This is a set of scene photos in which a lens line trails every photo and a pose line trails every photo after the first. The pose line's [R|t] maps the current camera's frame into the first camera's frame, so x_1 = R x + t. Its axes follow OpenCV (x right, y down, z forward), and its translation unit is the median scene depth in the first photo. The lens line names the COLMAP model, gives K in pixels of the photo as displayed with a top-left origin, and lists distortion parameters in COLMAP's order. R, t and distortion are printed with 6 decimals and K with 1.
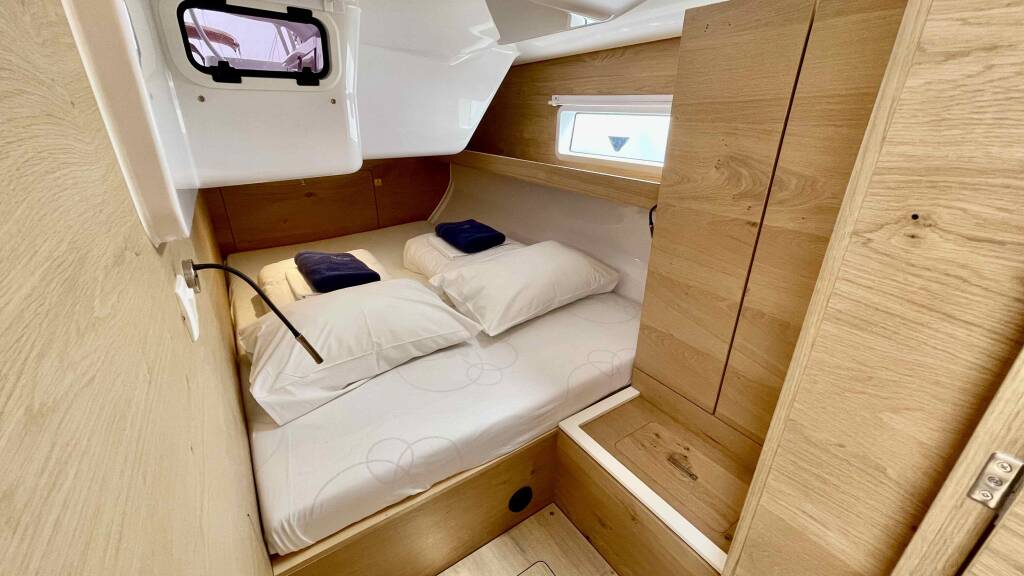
lens RADIAL K [[413.4, 0, 512.0], [0, 413.4, 288.0], [0, 0, 1]] dist [-0.004657, 0.002585]
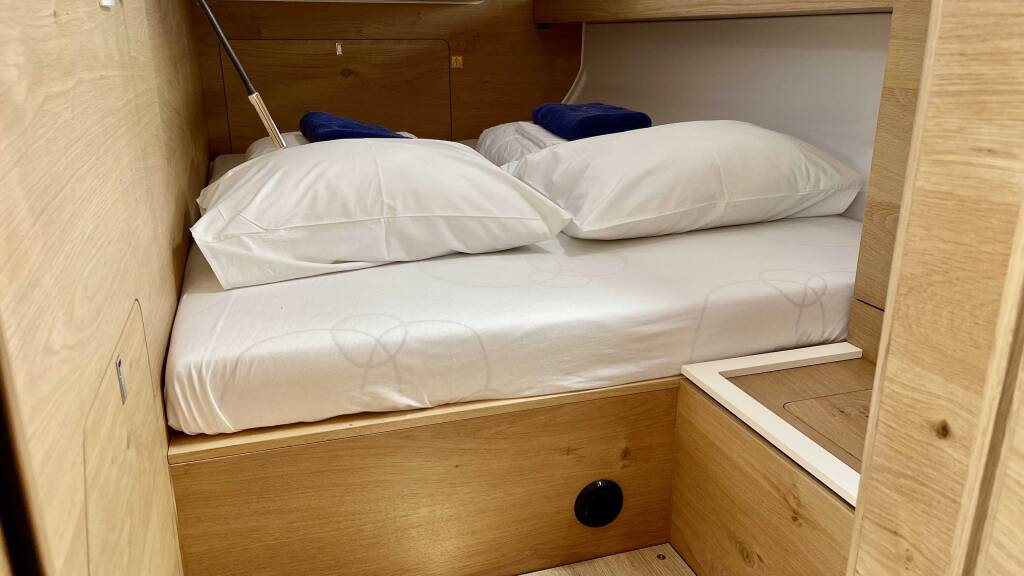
lens RADIAL K [[776.3, 0, 512.0], [0, 776.3, 288.0], [0, 0, 1]] dist [0.033451, -0.005214]
pose [[0.960902, 0.078466, -0.265537, 0.159136], [-0.104194, 0.990985, -0.084215, 0.330137], [0.256535, 0.108590, 0.960416, -0.036187]]
